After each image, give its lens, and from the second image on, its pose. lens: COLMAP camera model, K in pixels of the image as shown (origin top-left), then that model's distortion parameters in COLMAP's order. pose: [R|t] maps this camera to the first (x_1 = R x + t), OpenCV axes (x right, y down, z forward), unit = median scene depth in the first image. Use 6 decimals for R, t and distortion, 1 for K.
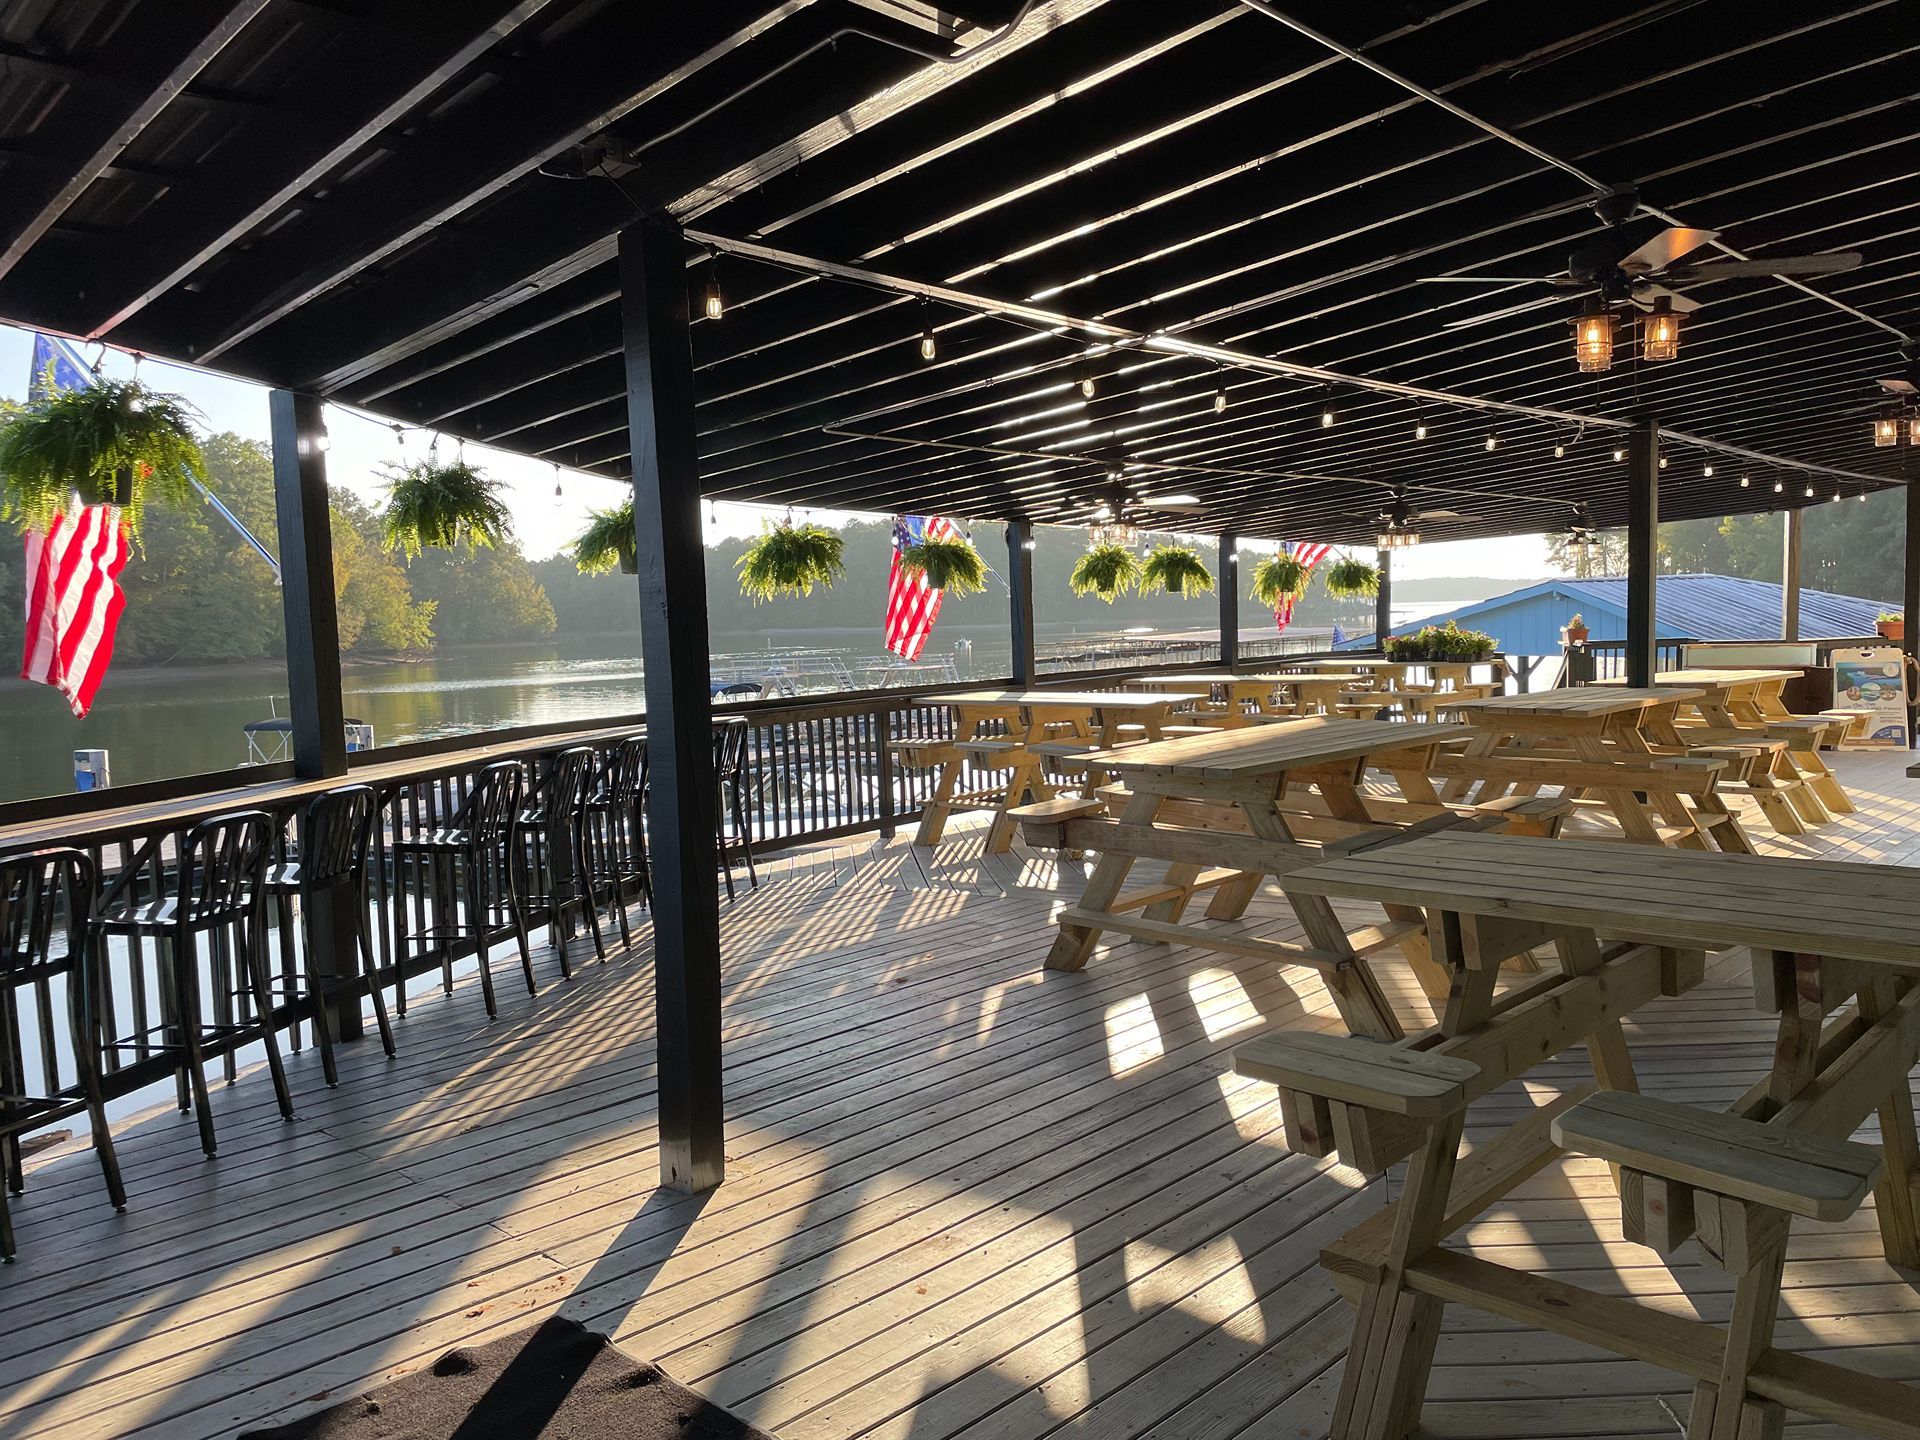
lens RADIAL K [[1467.8, 0, 960.0], [0, 1467.8, 720.0], [0, 0, 1]] dist [0.088622, -0.123746]
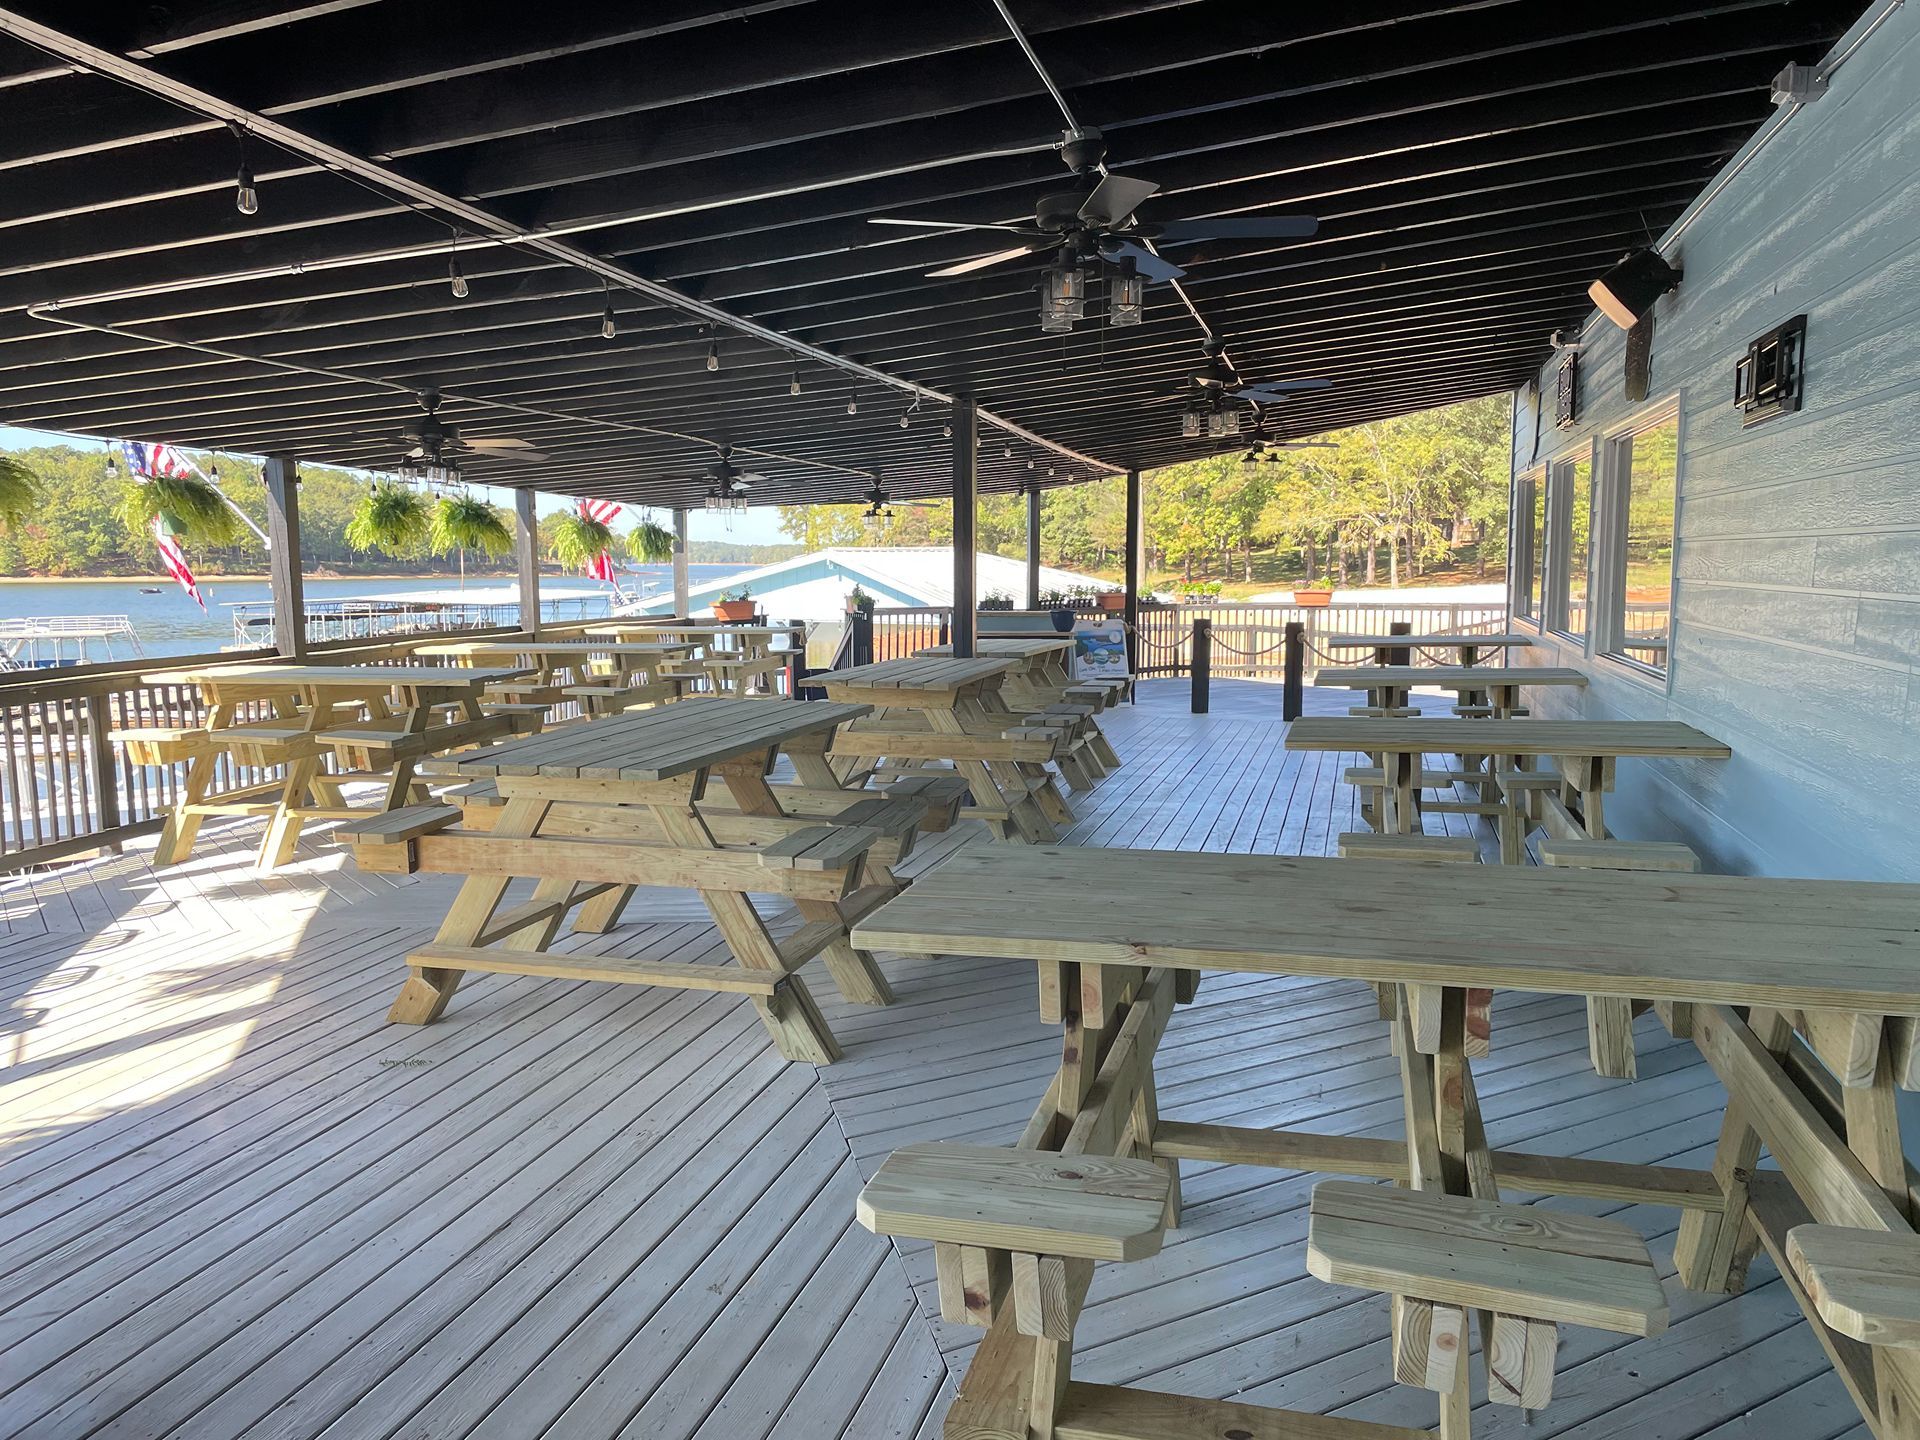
lens RADIAL K [[1467.8, 0, 960.0], [0, 1467.8, 720.0], [0, 0, 1]] dist [0.088622, -0.123746]
pose [[0.876738, -0.027537, 0.480180, -0.040733], [0.014399, 0.999415, 0.031024, -0.011509], [-0.480753, -0.020286, 0.876621, 0.115894]]
